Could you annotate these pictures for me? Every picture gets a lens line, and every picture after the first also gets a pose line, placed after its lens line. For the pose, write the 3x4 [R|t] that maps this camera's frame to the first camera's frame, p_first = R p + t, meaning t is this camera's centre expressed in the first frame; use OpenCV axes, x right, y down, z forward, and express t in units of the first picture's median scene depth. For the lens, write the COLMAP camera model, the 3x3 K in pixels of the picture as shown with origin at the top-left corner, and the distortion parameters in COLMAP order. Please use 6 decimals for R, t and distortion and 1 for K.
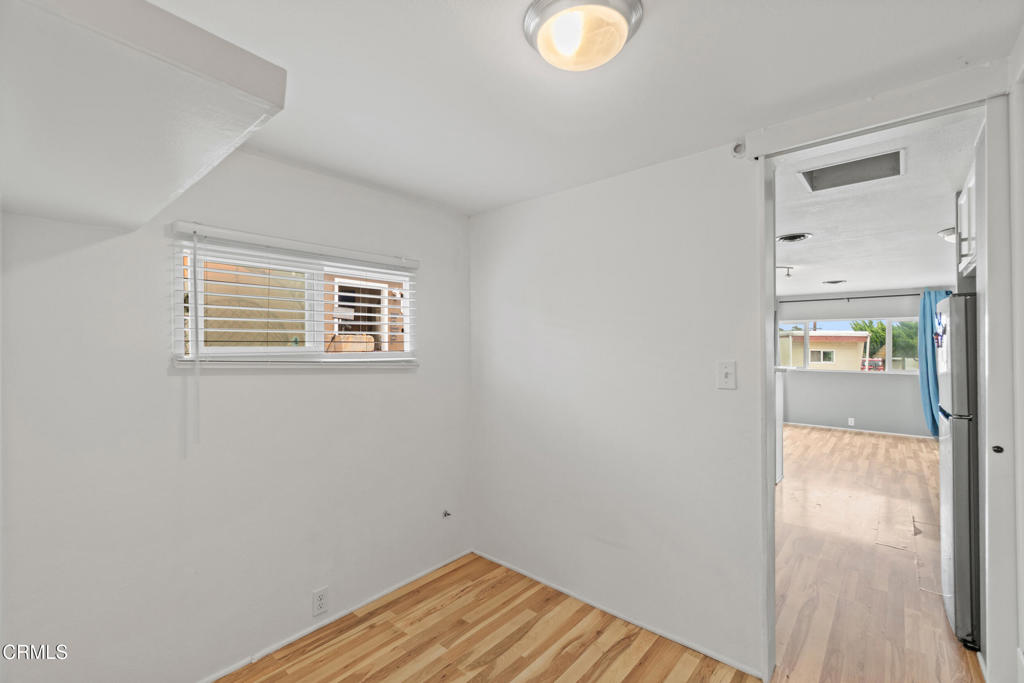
lens RADIAL K [[441.9, 0, 514.1], [0, 441.9, 354.4], [0, 0, 1]] dist [-0.002396, -0.000342]
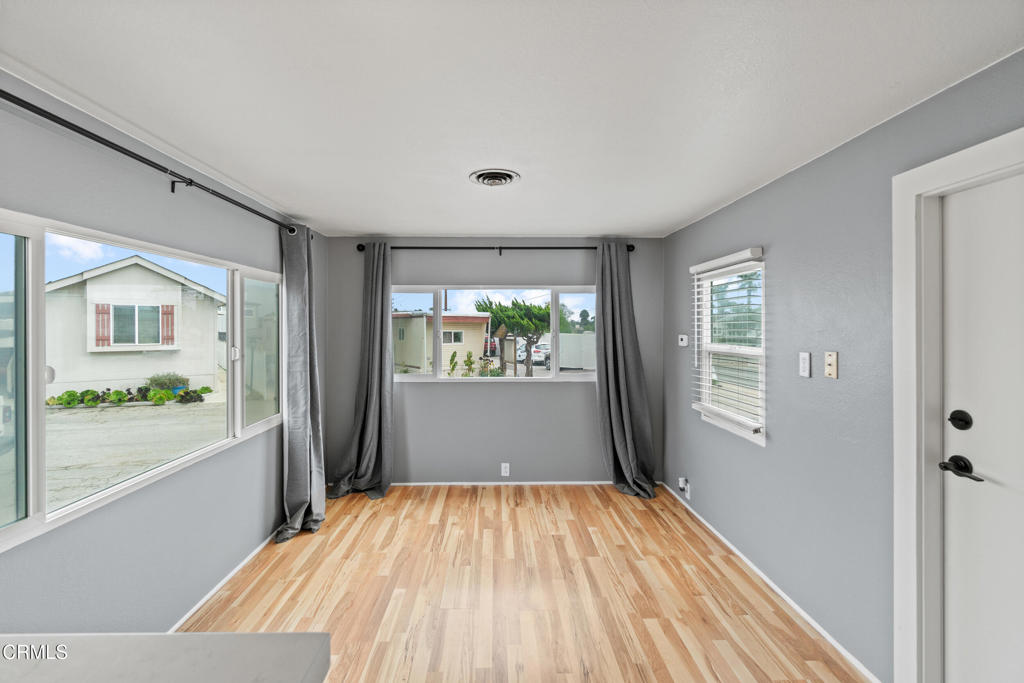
lens RADIAL K [[439.7, 0, 502.4], [0, 439.7, 329.6], [0, 0, 1]] dist [-0.004278, -0.000744]
pose [[0.747725, -0.008478, 0.663955, 0.144271], [0.013639, 0.999904, -0.002592, -0.009105], [-0.663869, 0.010994, 0.747768, 0.214762]]
